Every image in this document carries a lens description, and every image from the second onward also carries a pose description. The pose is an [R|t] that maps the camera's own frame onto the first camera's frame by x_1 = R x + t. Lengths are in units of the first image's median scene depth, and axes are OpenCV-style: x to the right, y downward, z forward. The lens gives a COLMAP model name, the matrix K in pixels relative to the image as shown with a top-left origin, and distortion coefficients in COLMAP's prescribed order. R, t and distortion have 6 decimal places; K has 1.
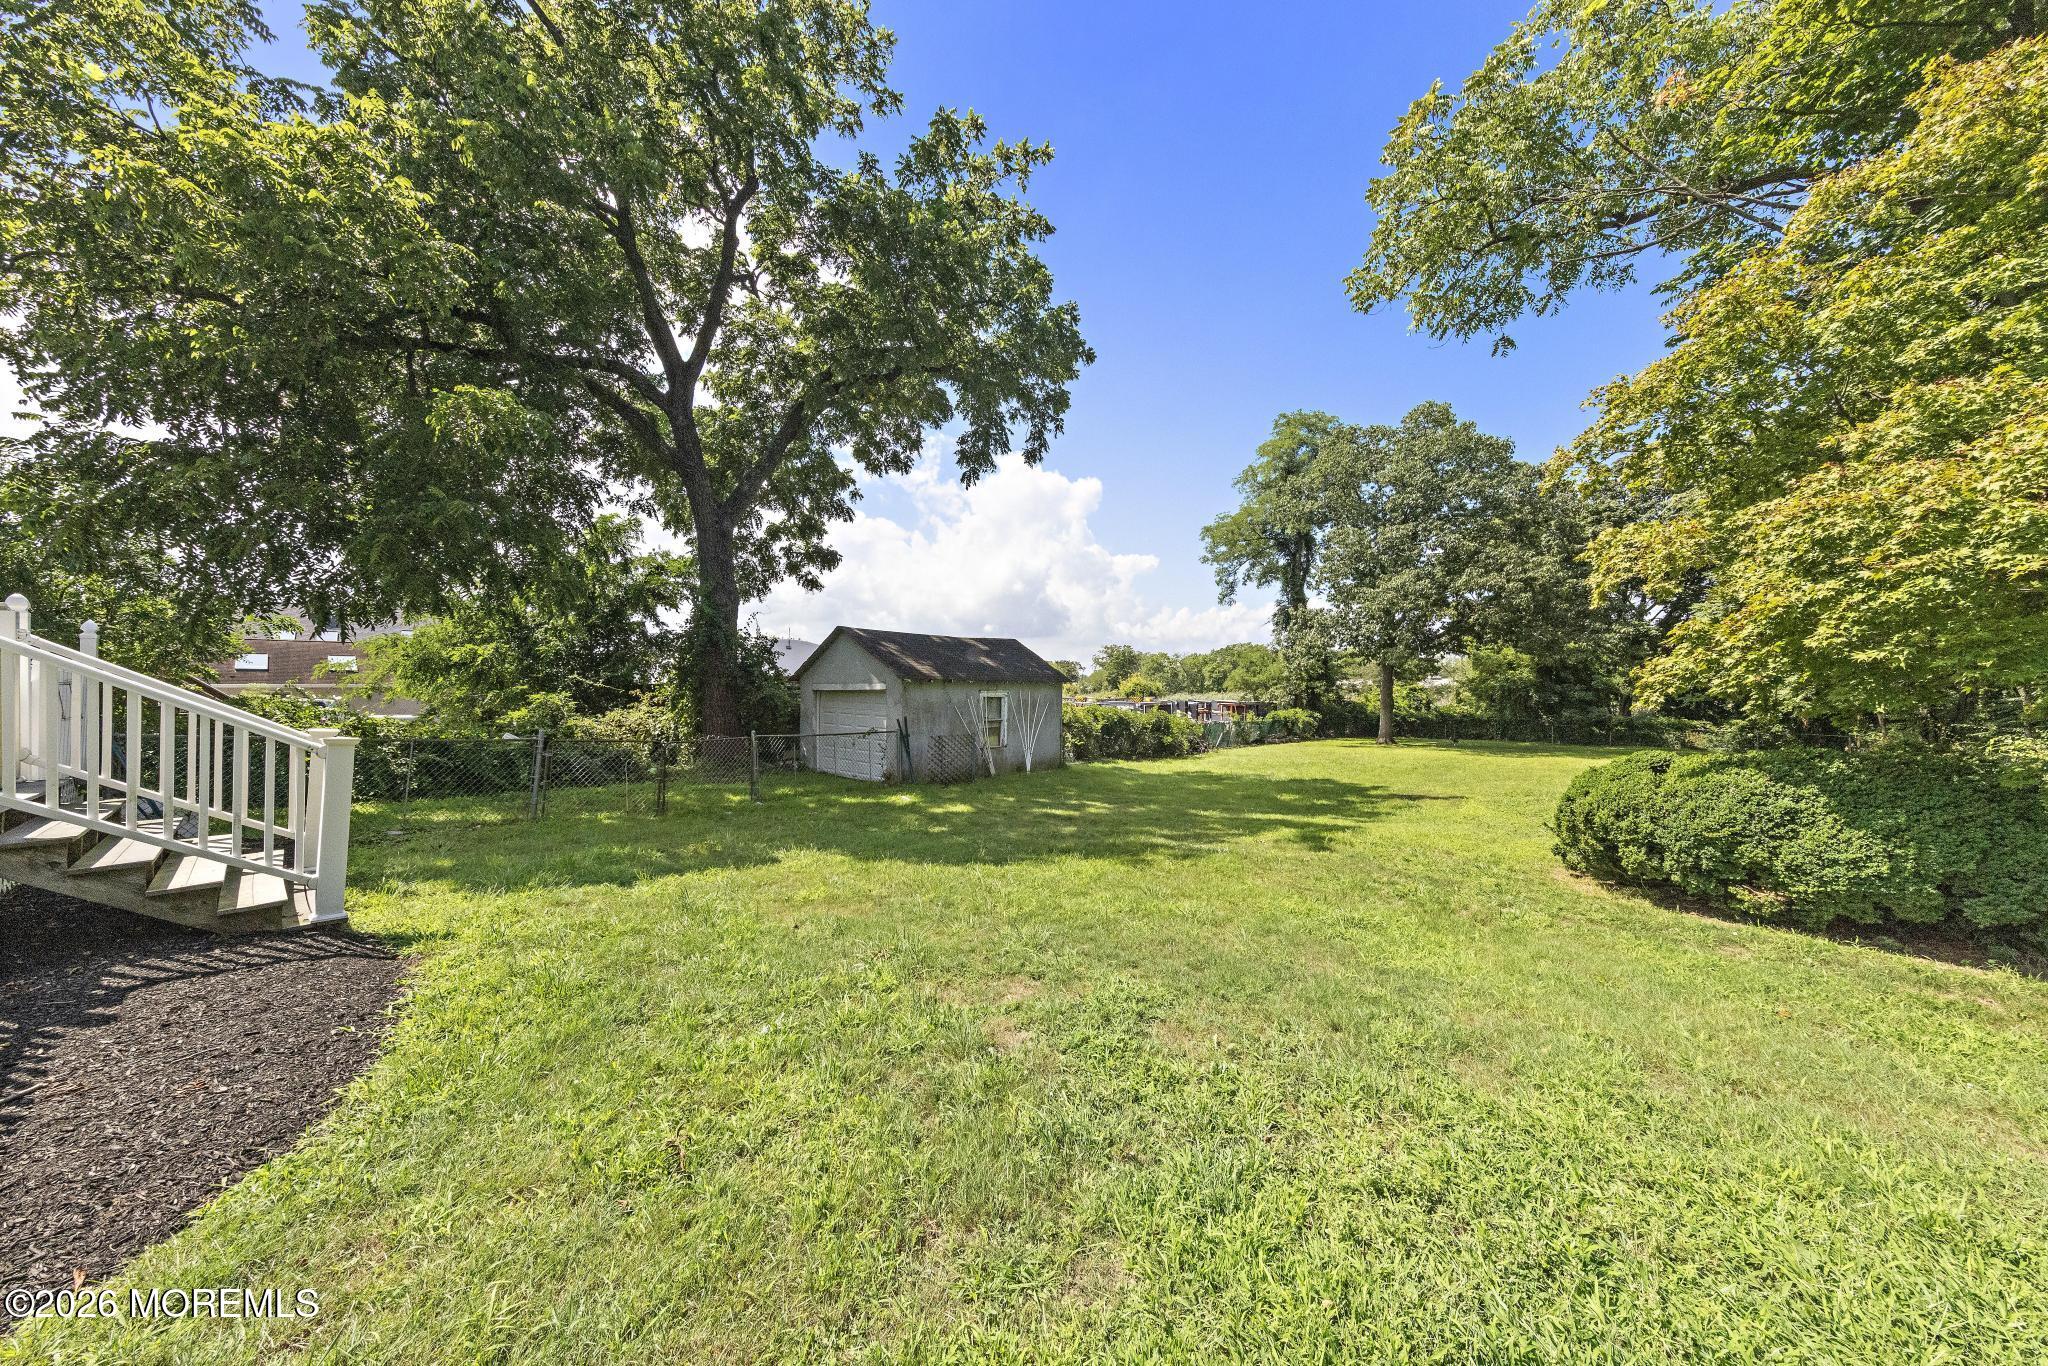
lens RADIAL K [[695.3, 0, 1023.1], [0, 695.3, 685.3], [0, 0, 1]] dist [0.009990, 0.001175]
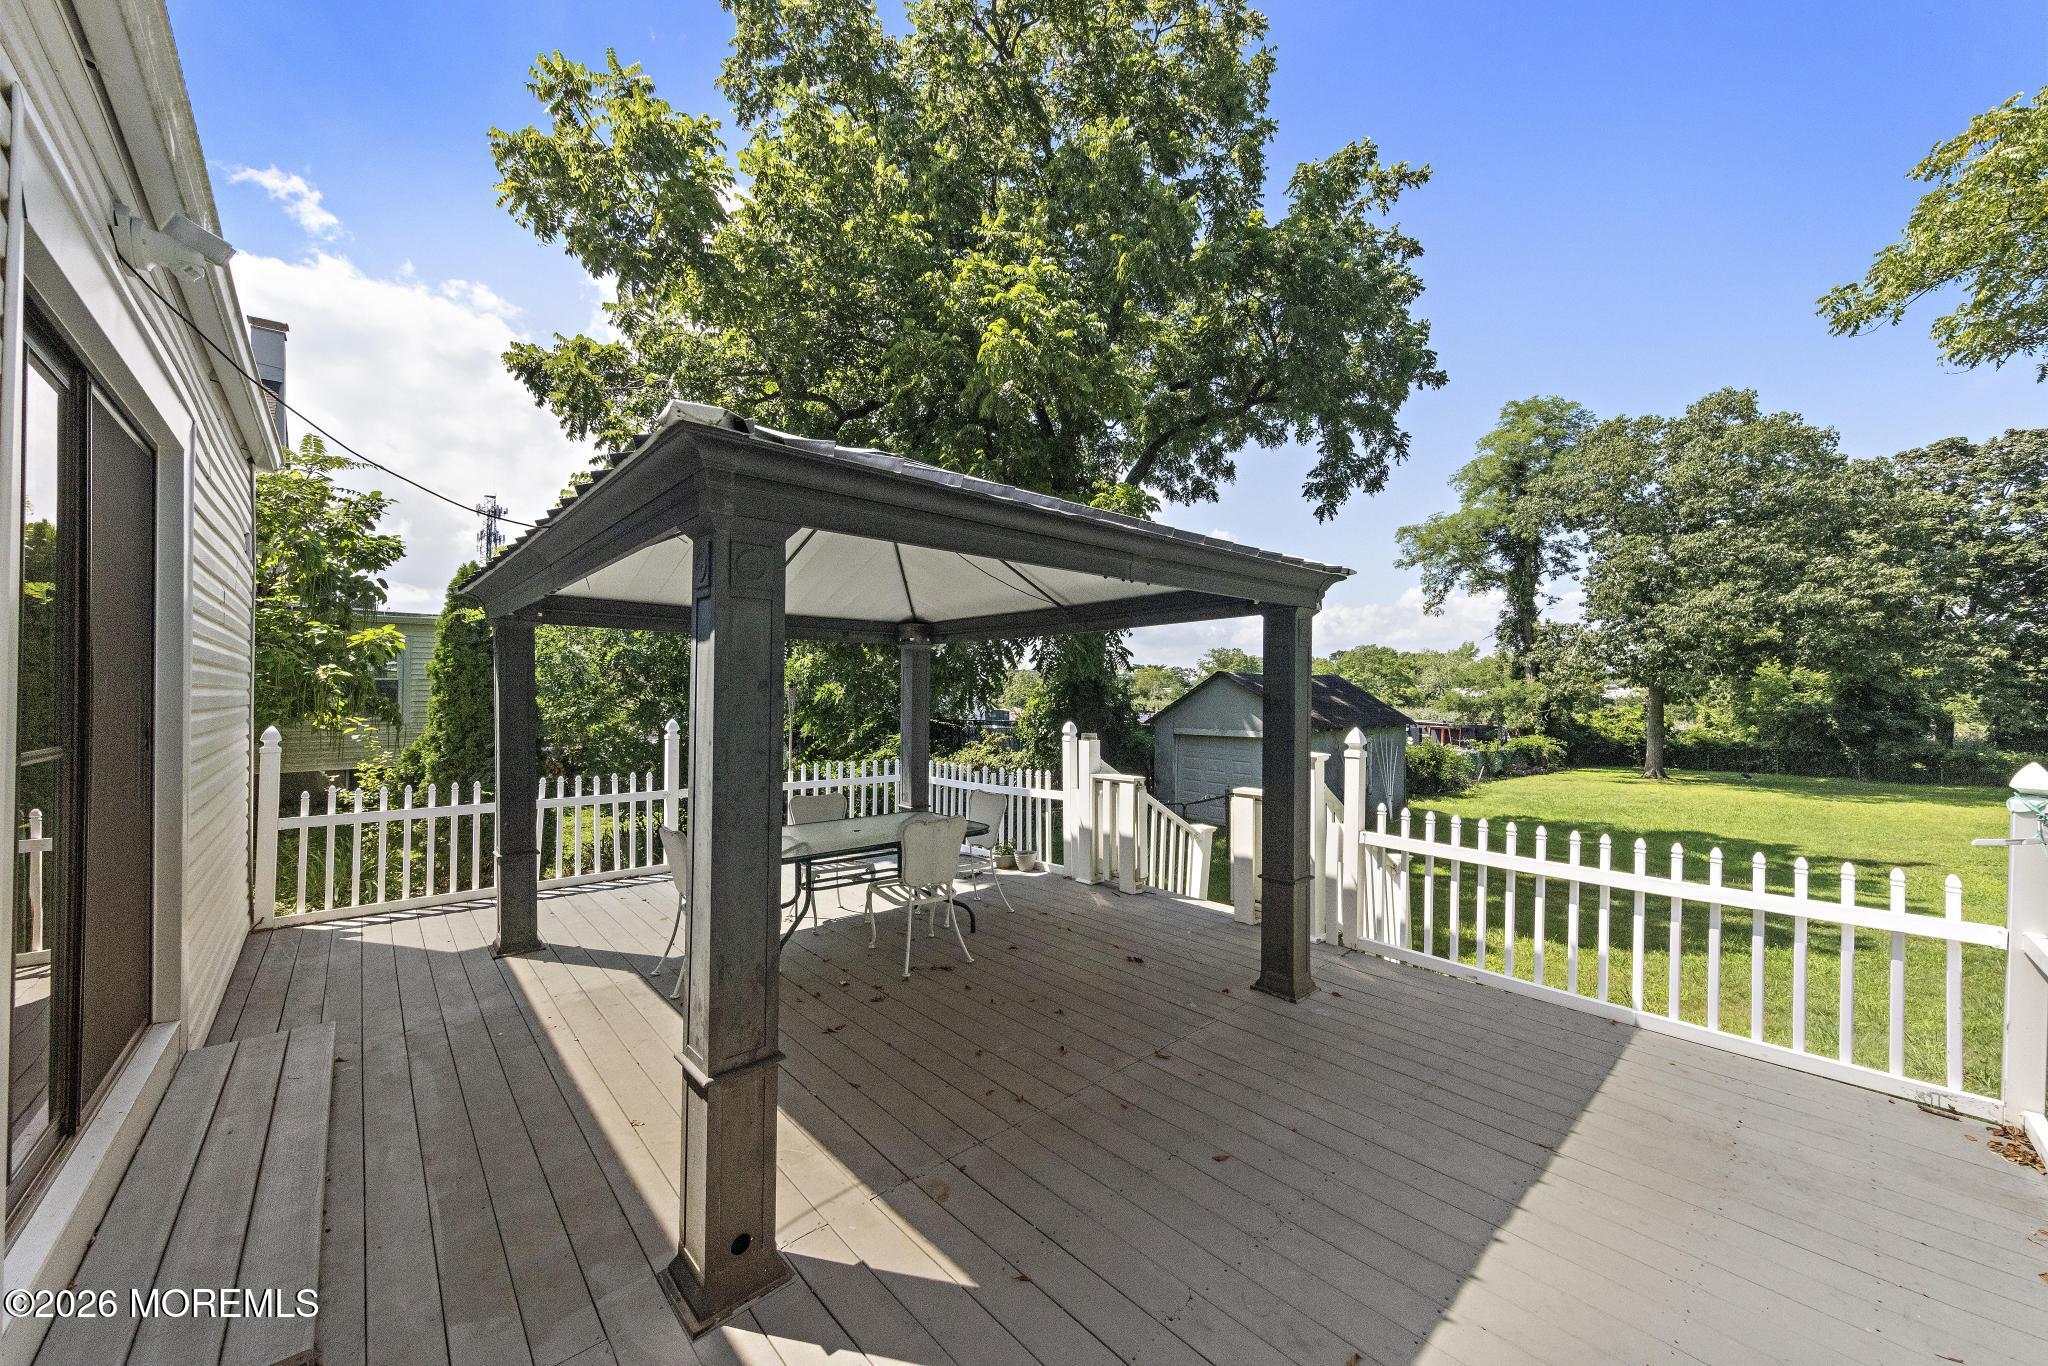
lens RADIAL K [[751.3, 0, 1008.6], [0, 751.3, 681.8], [0, 0, 1]] dist [0.007161, -0.001120]
pose [[0.992223, 0.010519, -0.124031, -0.168196], [-0.011272, 0.999922, -0.005371, -0.023426], [0.123965, 0.006727, 0.992264, -0.038081]]
